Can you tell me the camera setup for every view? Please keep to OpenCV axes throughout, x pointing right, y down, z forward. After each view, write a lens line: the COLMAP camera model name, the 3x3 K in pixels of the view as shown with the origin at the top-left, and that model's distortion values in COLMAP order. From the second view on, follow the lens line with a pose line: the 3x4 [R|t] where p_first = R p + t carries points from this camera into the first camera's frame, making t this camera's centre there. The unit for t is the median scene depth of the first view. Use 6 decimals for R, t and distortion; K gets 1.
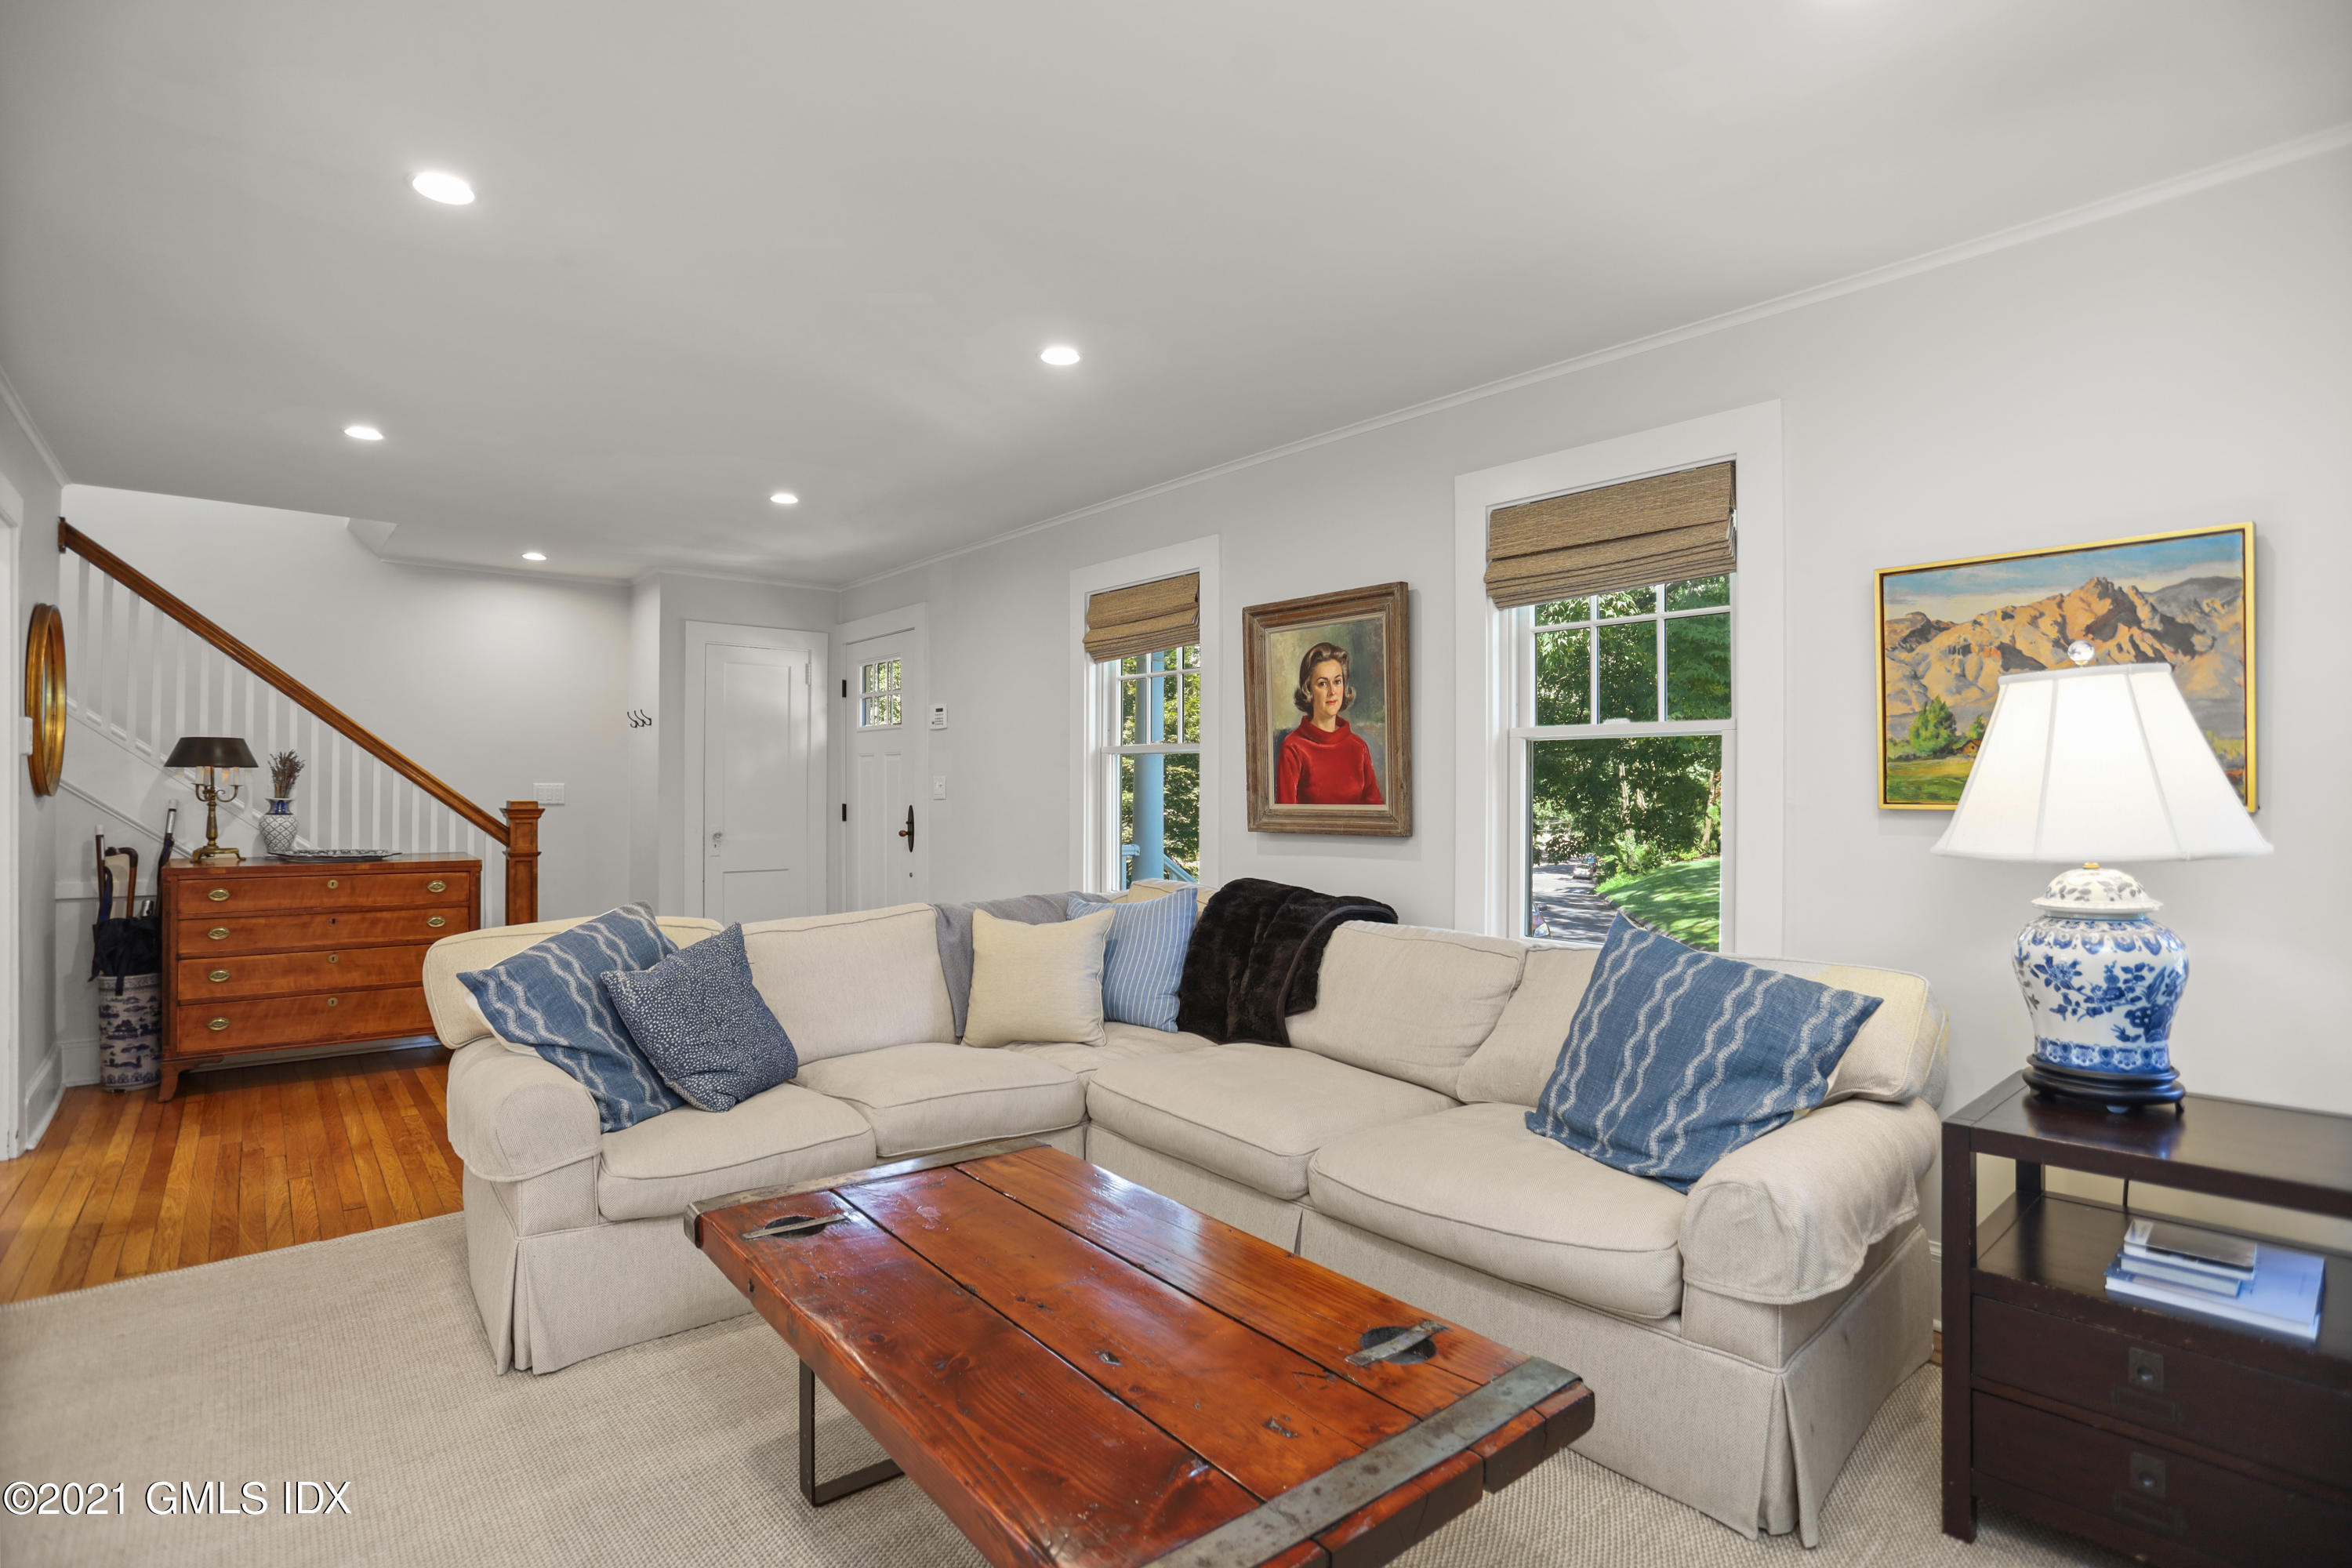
lens RADIAL K [[1142.6, 0, 1179.8], [0, 1142.6, 788.7], [0, 0, 1]] dist [-0.047305, 0.010409]
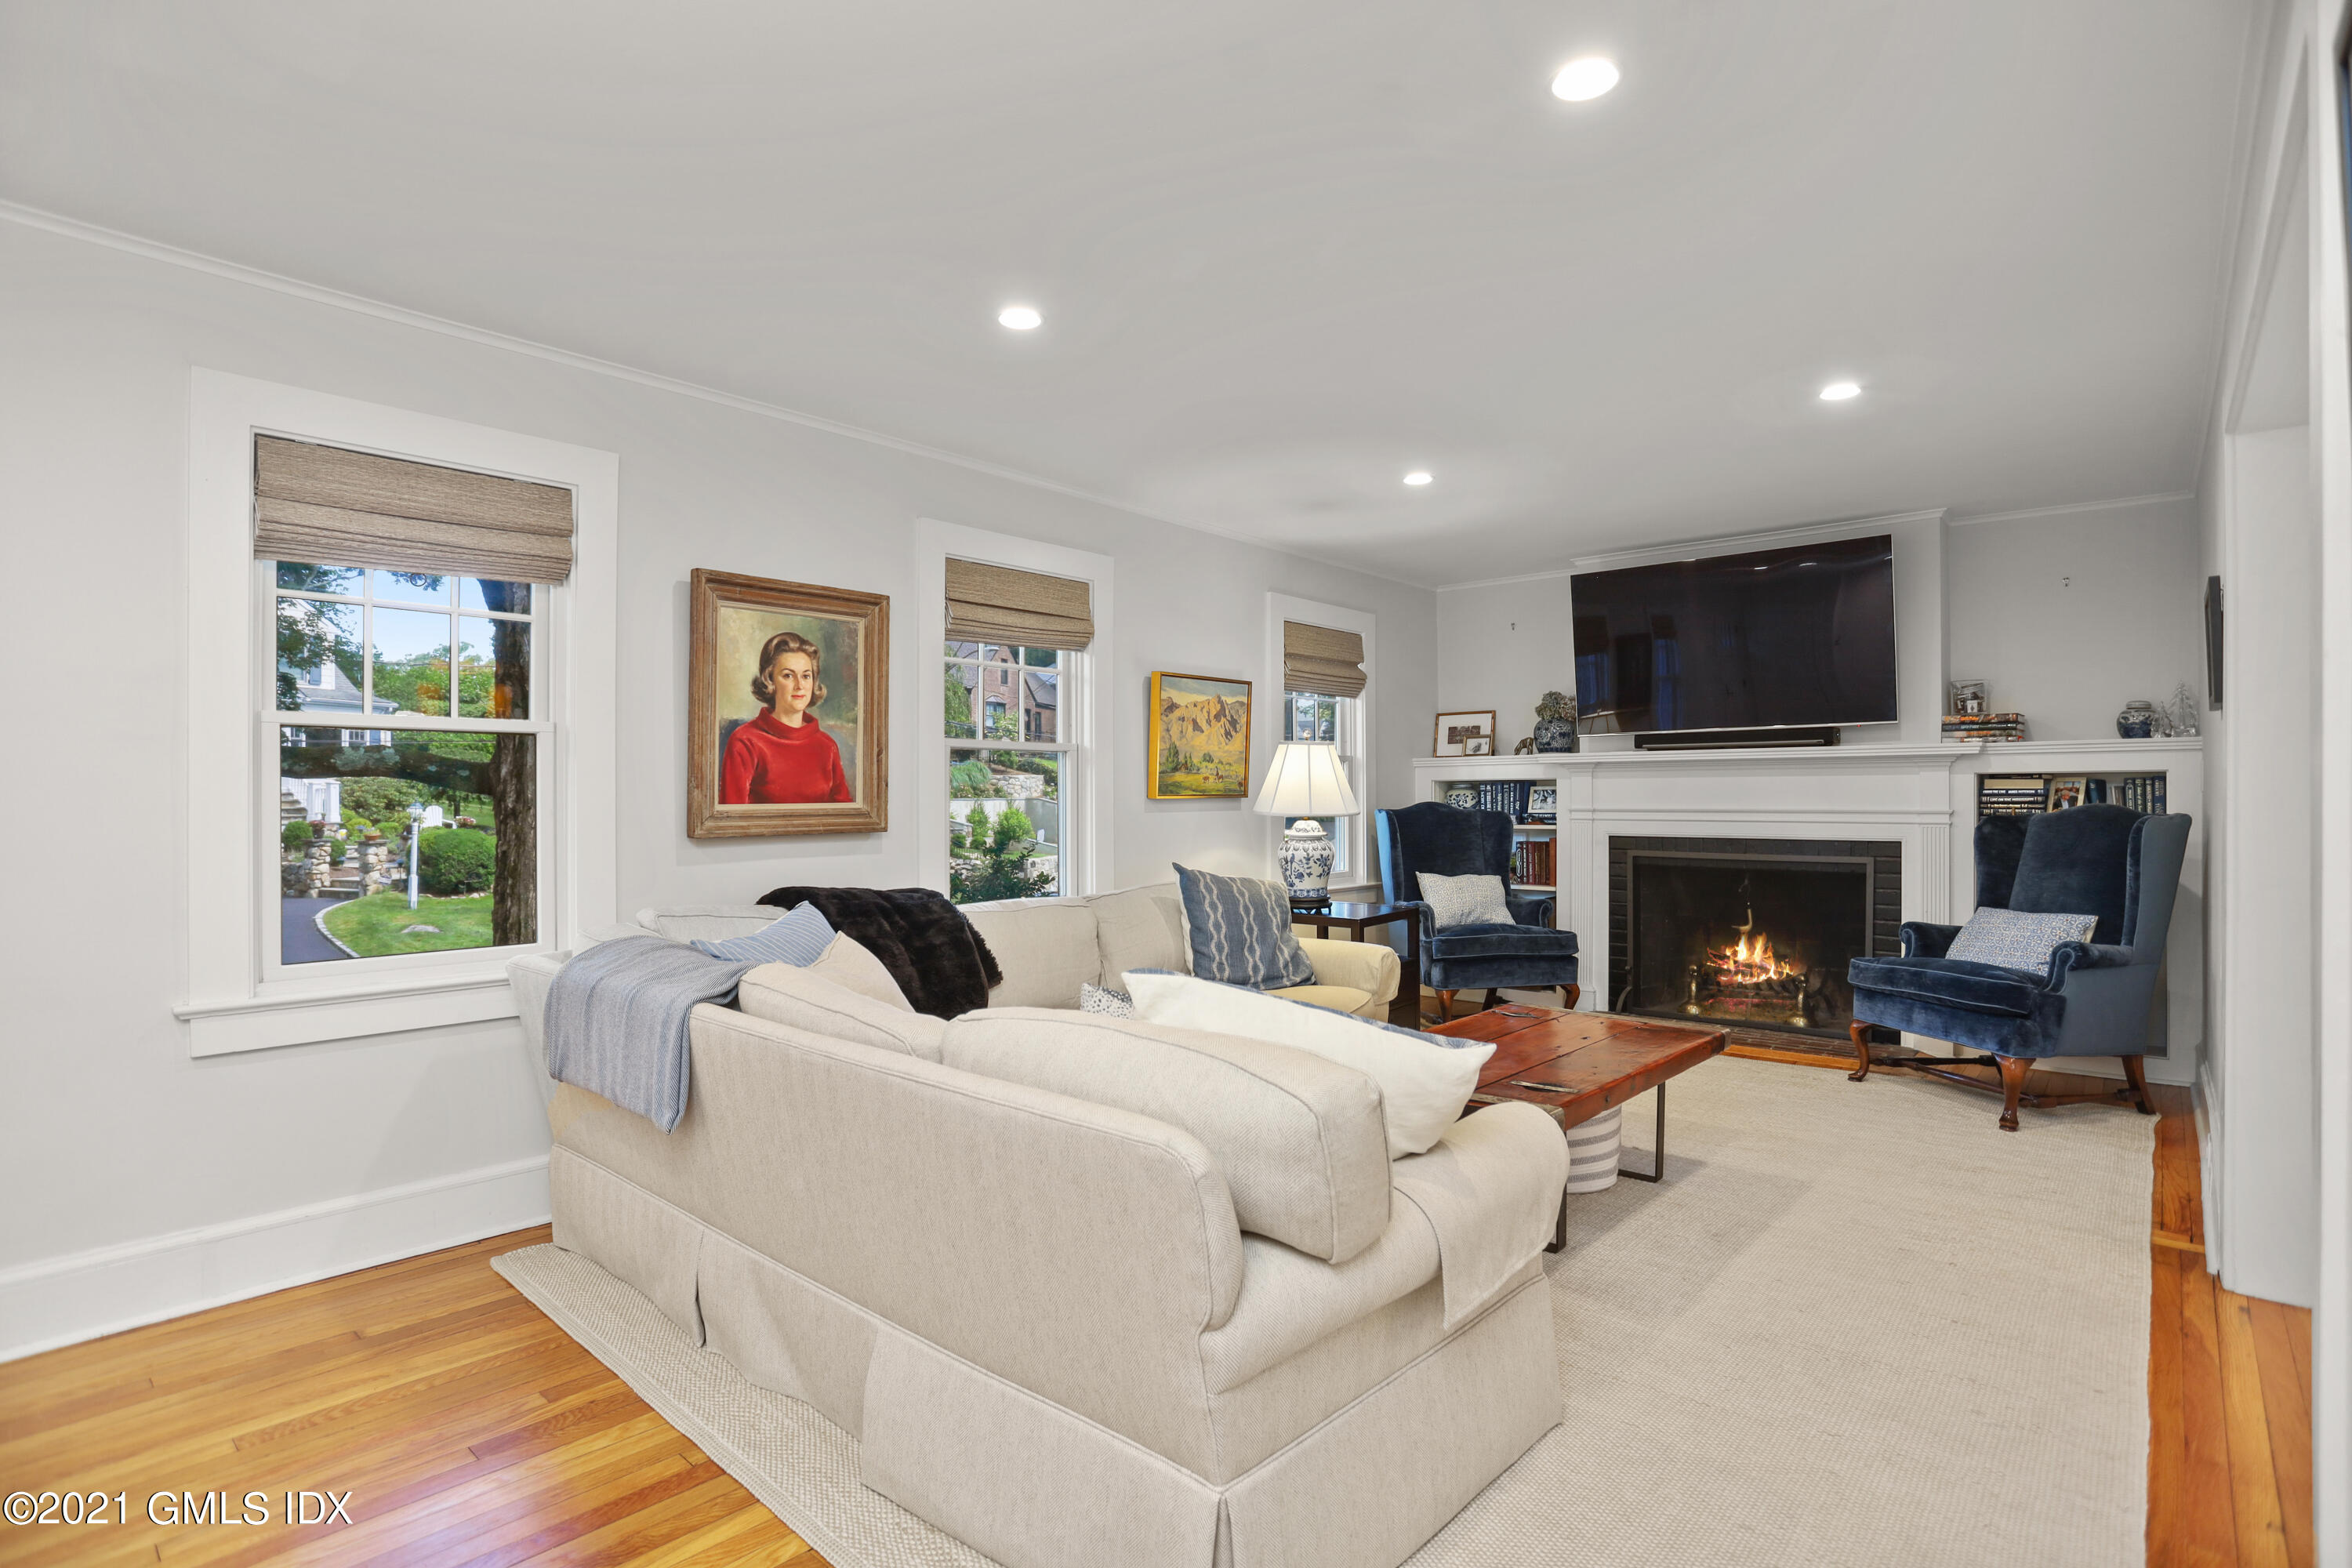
lens RADIAL K [[1142.6, 0, 1200.6], [0, 1142.6, 792.2], [0, 0, 1]] dist [-0.047305, 0.010409]
pose [[-0.155947, -0.013892, 0.987668, -0.853894], [-0.009969, 0.999872, 0.012489, -0.010769], [-0.987715, -0.007899, -0.156065, 0.807129]]
